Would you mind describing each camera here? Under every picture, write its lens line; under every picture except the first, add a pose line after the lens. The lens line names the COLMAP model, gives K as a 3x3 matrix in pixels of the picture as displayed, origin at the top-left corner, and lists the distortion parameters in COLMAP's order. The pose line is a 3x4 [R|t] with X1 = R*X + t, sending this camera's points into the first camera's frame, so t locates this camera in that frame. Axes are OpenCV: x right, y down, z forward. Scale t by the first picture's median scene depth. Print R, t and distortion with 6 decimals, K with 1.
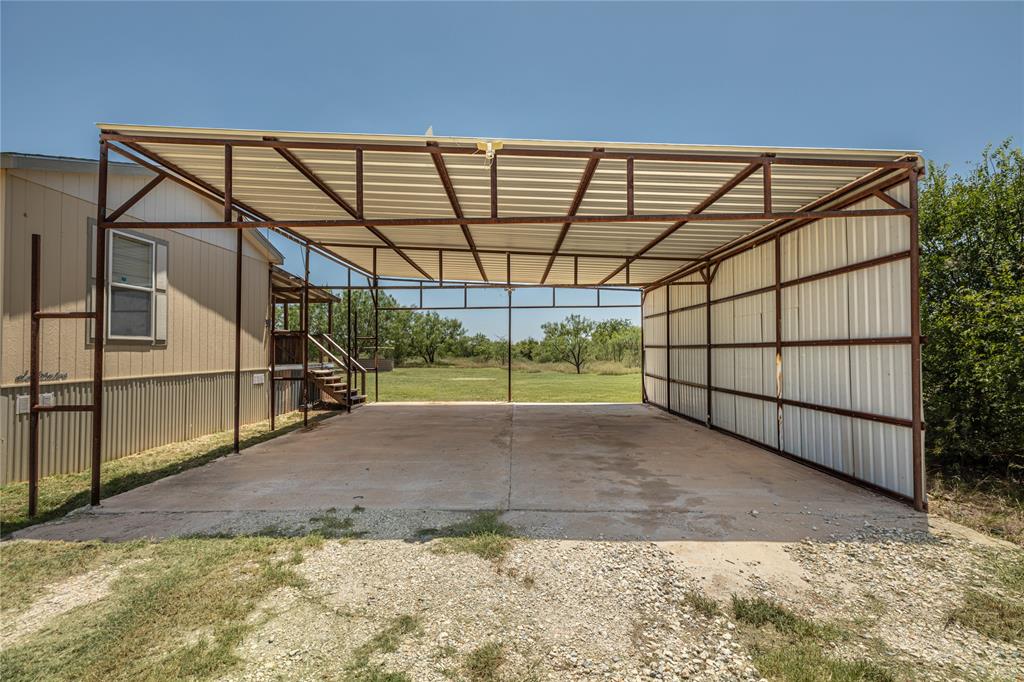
lens RADIAL K [[467.6, 0, 512.1], [0, 467.6, 344.3], [0, 0, 1]] dist [0.002820, 0.000793]
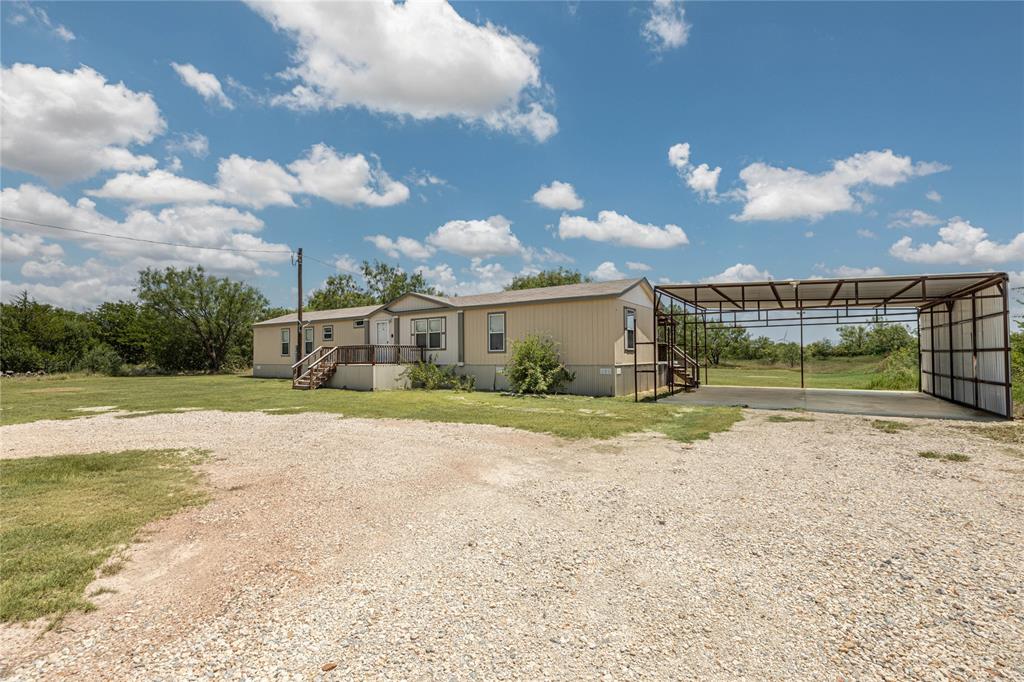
lens RADIAL K [[467.6, 0, 499.5], [0, 467.6, 342.3], [0, 0, 1]] dist [0.002820, 0.000793]
pose [[0.840503, -0.013895, -0.541628, -0.007076], [0.008237, 0.999883, -0.012869, -0.013899], [0.541744, 0.006355, 0.840520, -0.939751]]
